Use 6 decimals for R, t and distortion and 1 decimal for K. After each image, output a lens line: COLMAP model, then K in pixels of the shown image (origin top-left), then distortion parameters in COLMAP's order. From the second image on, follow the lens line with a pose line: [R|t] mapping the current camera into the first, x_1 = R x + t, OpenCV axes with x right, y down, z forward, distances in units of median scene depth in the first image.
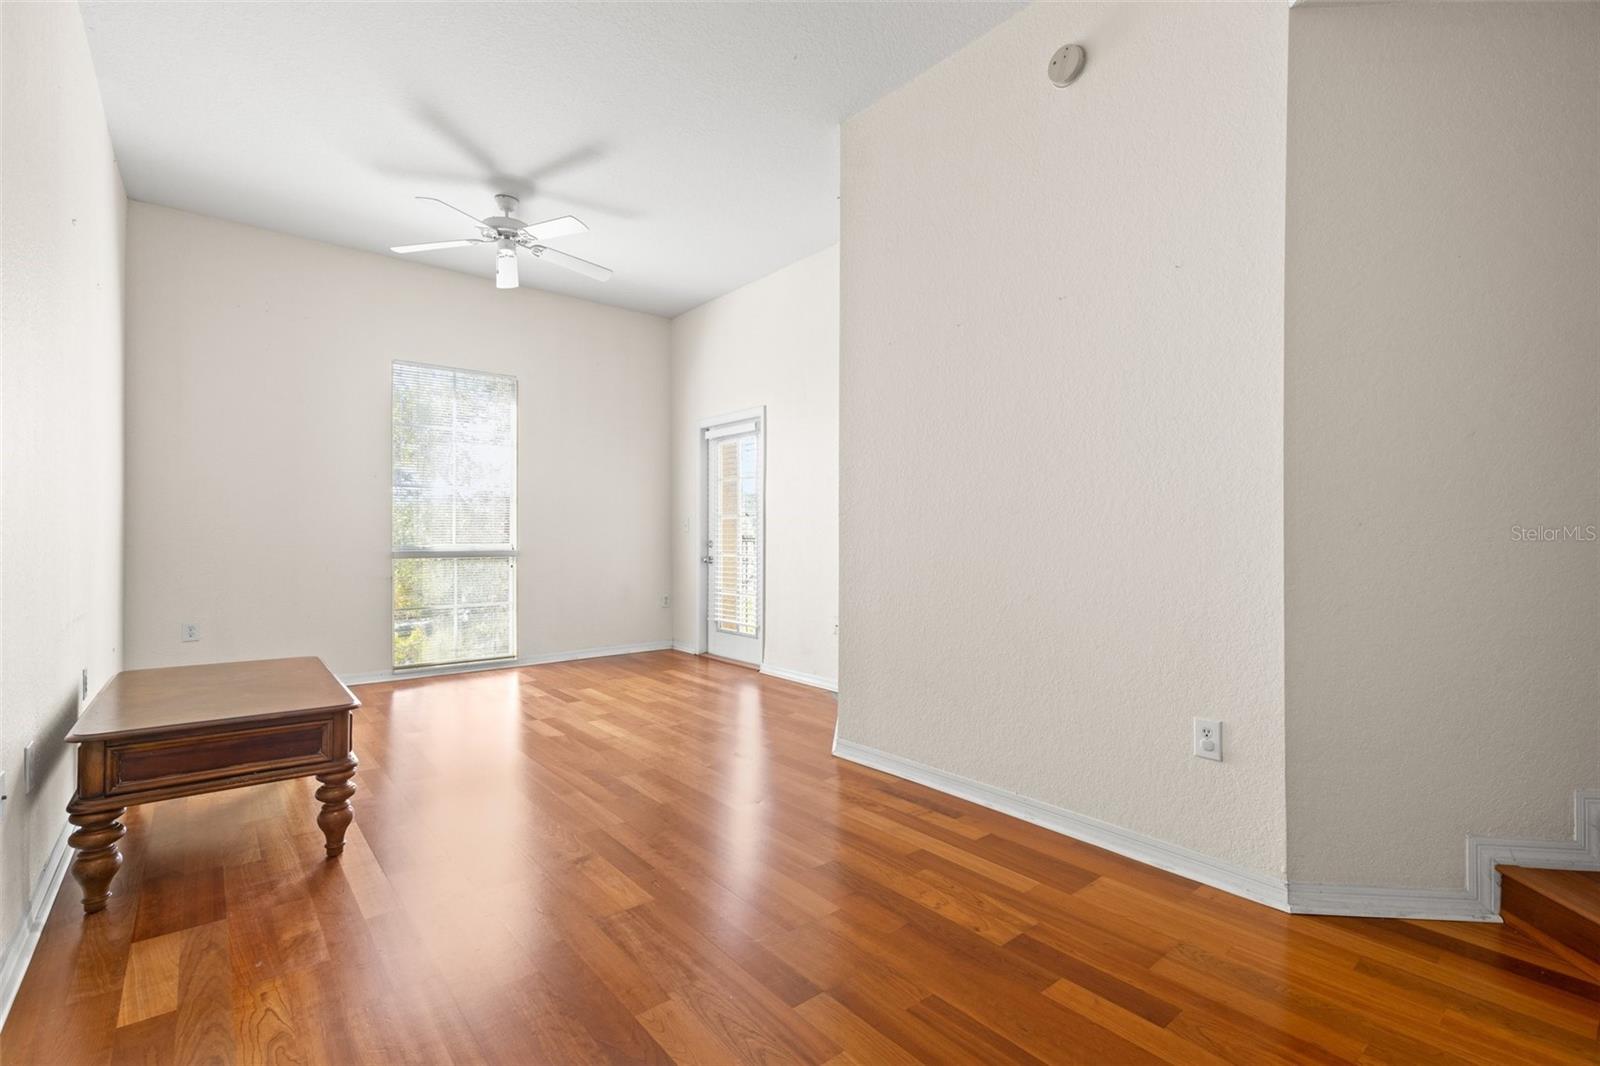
lens RADIAL K [[716.9, 0, 799.4], [0, 716.9, 535.0], [0, 0, 1]] dist [0.001873, -0.001003]
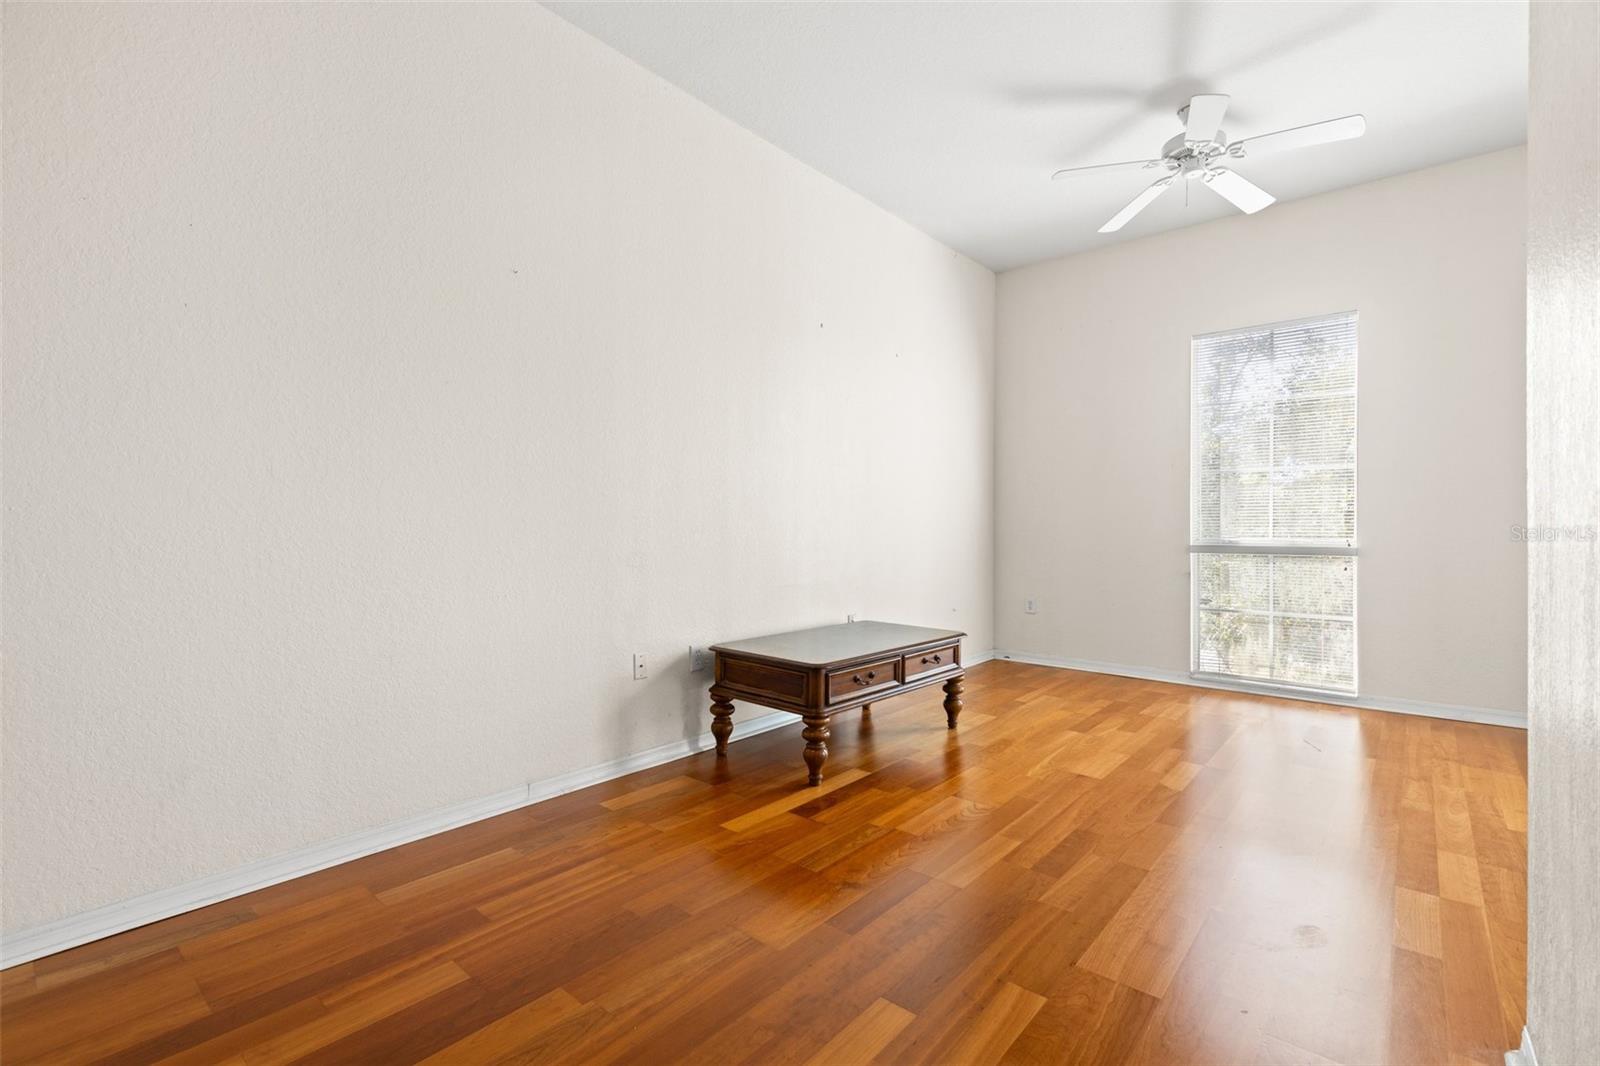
lens RADIAL K [[717.1, 0, 804.0], [0, 717.1, 526.7], [0, 0, 1]] dist [0.002308, -0.000949]
pose [[0.163190, -0.009830, -0.986546, 0.251758], [0.003178, 0.999950, -0.009438, 0.006164], [0.986589, -0.001595, 0.163214, 0.349231]]
